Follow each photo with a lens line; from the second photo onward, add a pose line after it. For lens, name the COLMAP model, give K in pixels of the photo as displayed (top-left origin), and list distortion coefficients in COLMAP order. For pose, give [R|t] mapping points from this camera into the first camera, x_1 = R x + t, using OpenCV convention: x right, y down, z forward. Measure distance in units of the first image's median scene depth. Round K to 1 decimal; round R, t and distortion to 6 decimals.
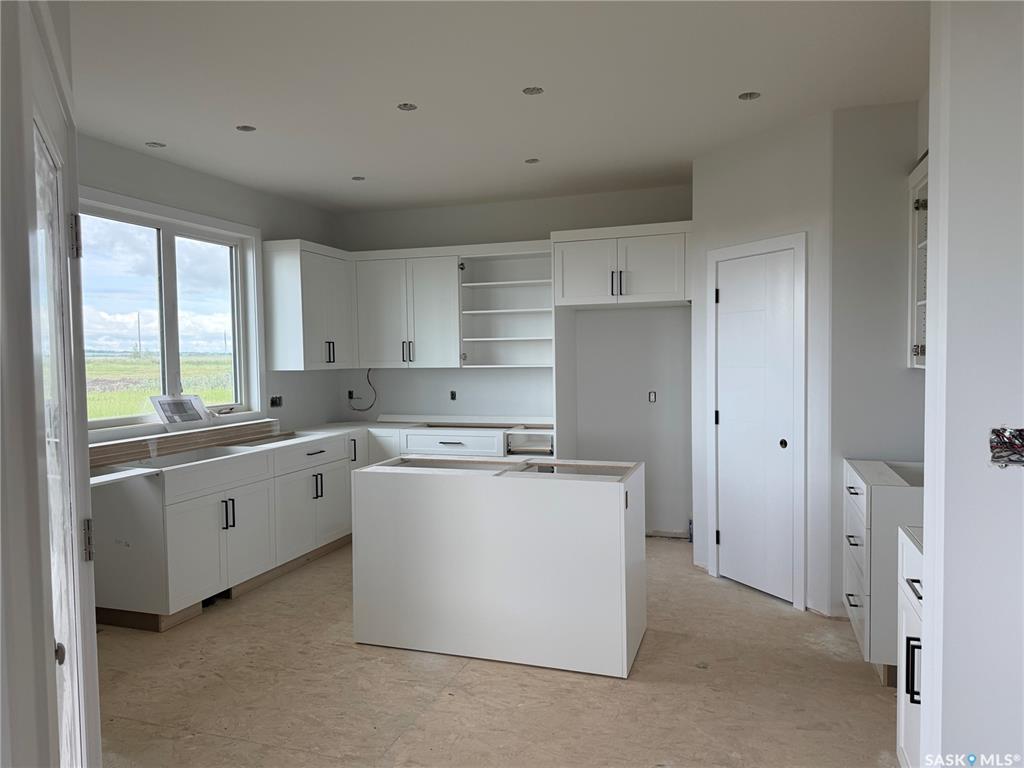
lens RADIAL K [[716.1, 0, 513.7], [0, 716.1, 383.8], [0, 0, 1]] dist [0.014961, -0.008047]
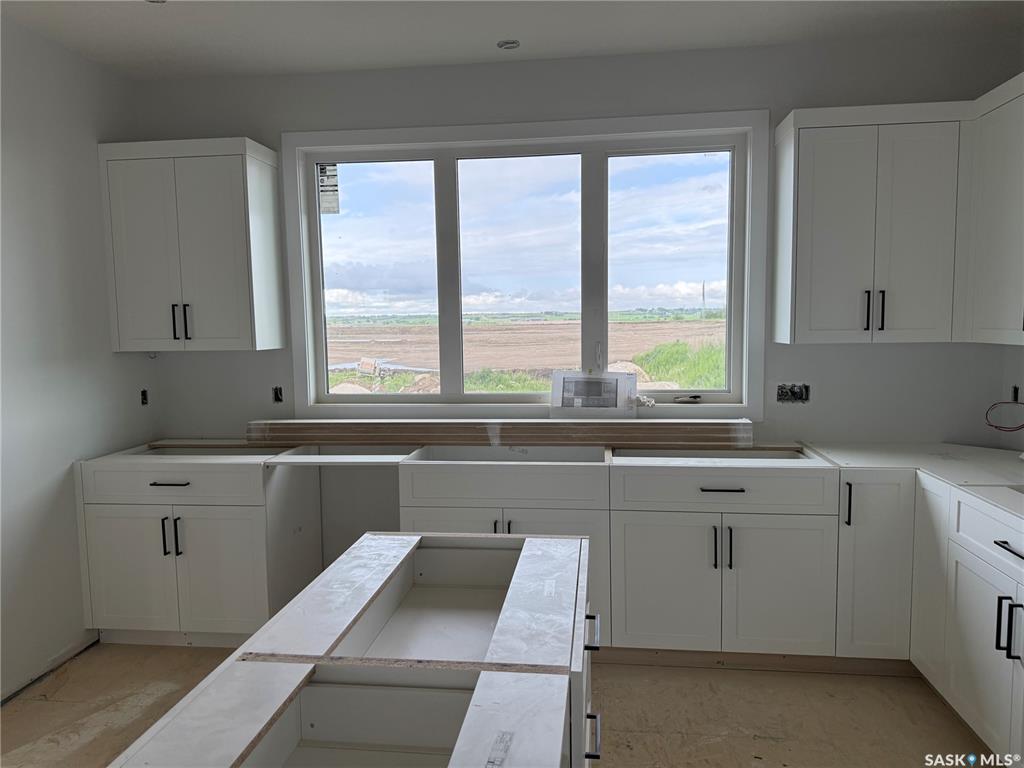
lens RADIAL K [[716.1, 0, 514.5], [0, 716.1, 391.8], [0, 0, 1]] dist [0.014961, -0.008047]
pose [[0.196898, 0.099989, -0.975312, 0.256213], [-0.029693, 0.994938, 0.096007, -0.033121], [0.979974, 0.010056, 0.198870, 0.760643]]
